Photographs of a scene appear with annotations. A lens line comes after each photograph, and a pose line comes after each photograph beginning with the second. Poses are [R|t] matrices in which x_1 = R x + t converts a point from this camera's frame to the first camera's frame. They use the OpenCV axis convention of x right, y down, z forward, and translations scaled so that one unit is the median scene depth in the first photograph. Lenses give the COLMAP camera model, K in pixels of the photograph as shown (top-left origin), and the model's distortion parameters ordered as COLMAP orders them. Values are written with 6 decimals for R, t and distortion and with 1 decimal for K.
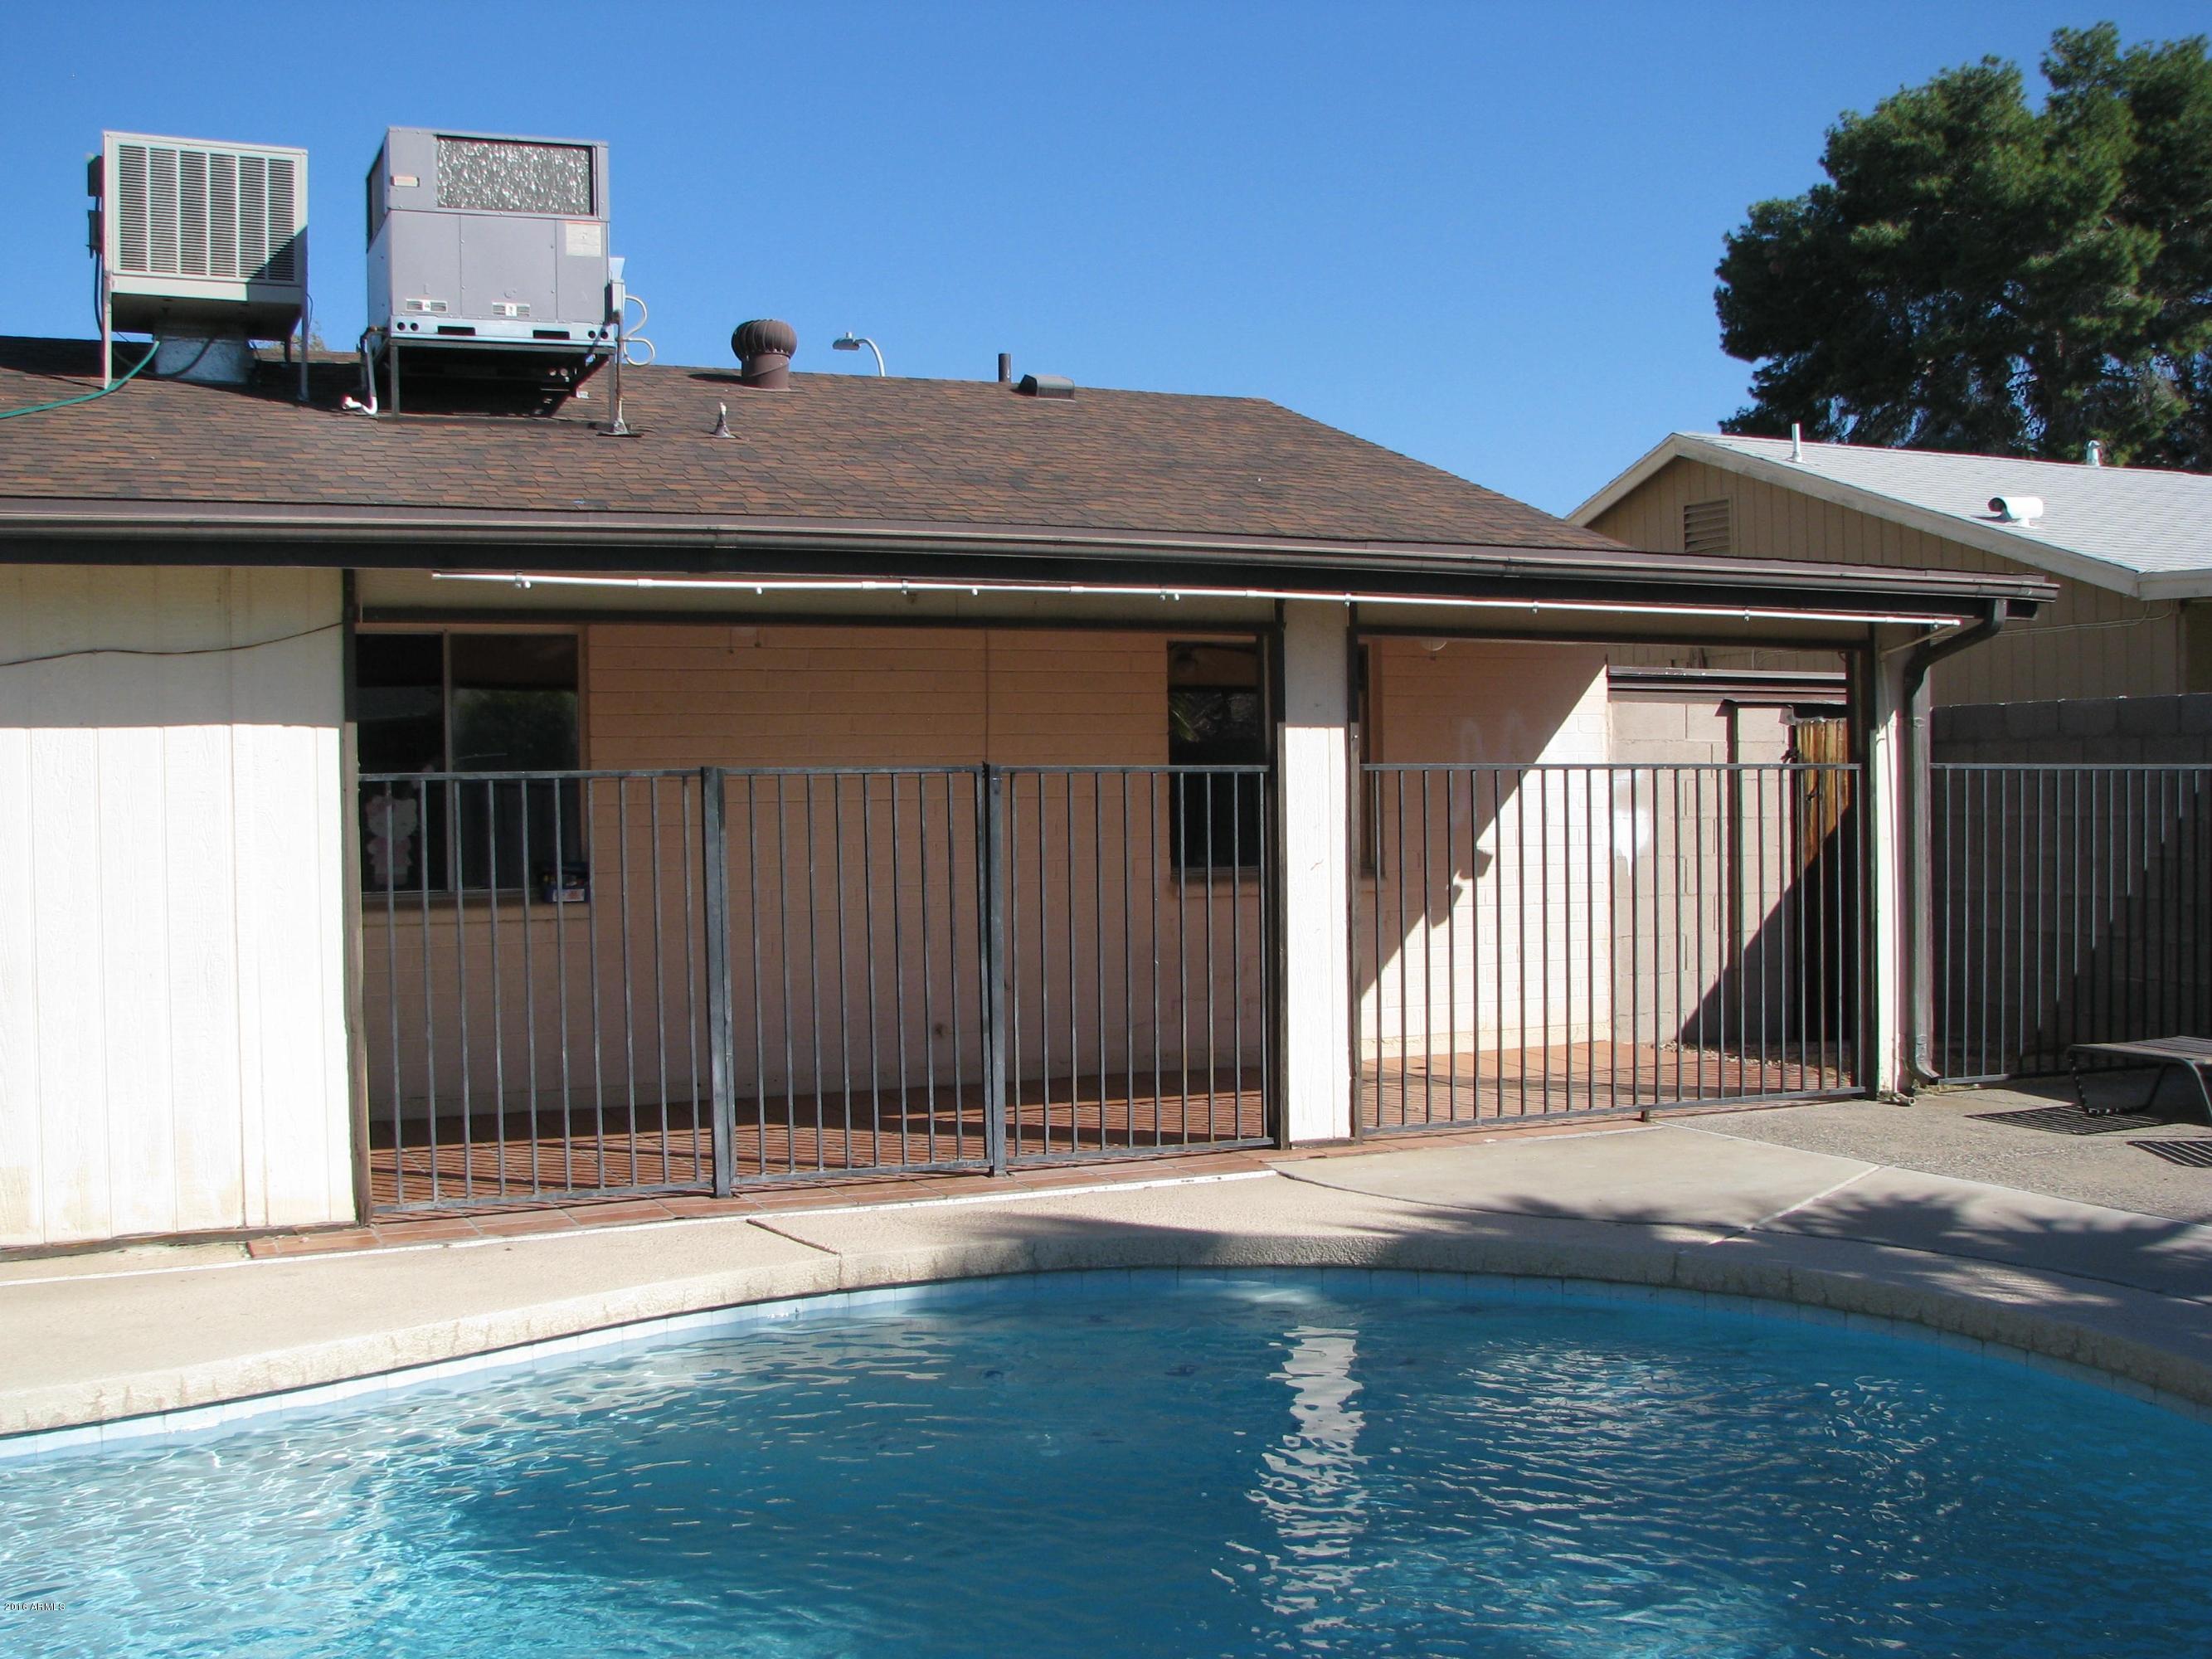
lens RADIAL K [[2402.1, 0, 1141.3], [0, 2402.1, 859.3], [0, 0, 1]] dist [-0.203848, 0.287057]
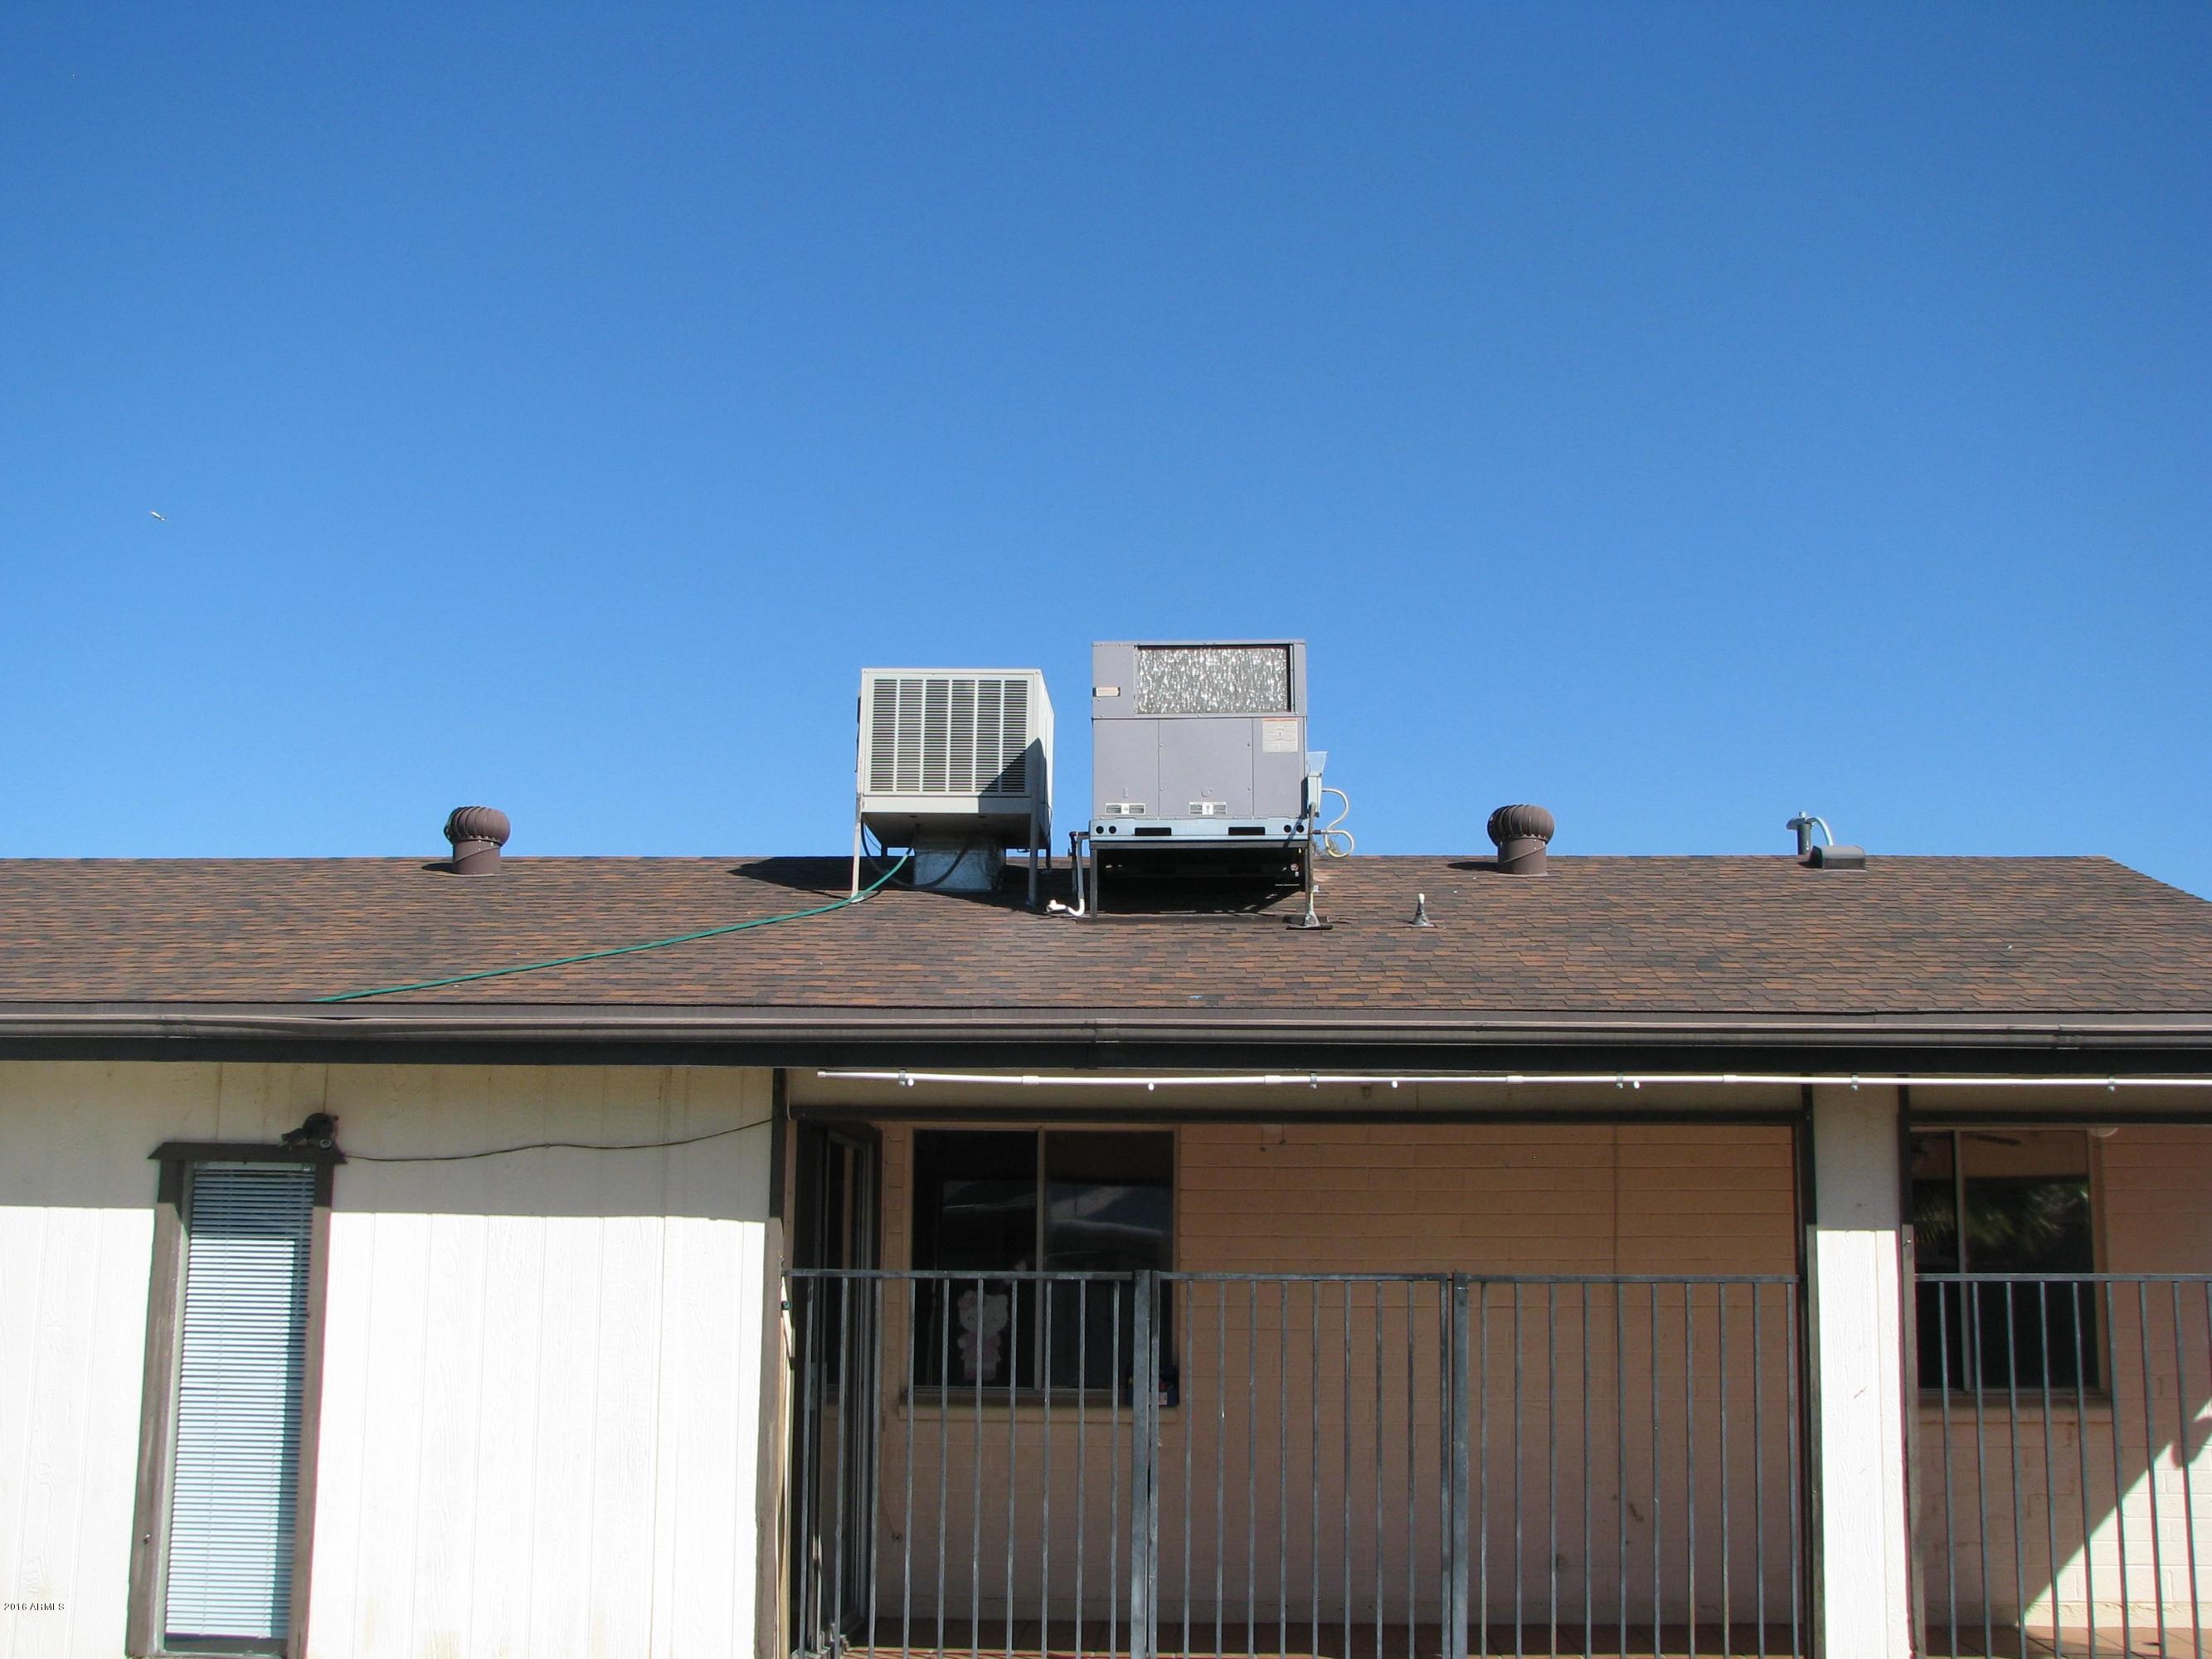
lens RADIAL K [[2402.1, 0, 1141.3], [0, 2402.1, 859.3], [0, 0, 1]] dist [-0.203848, 0.287057]
pose [[0.892901, -0.058547, -0.446431, 0.200225], [-0.033850, 0.979975, -0.196222, -0.009702], [0.448979, 0.190318, 0.873039, 0.104123]]
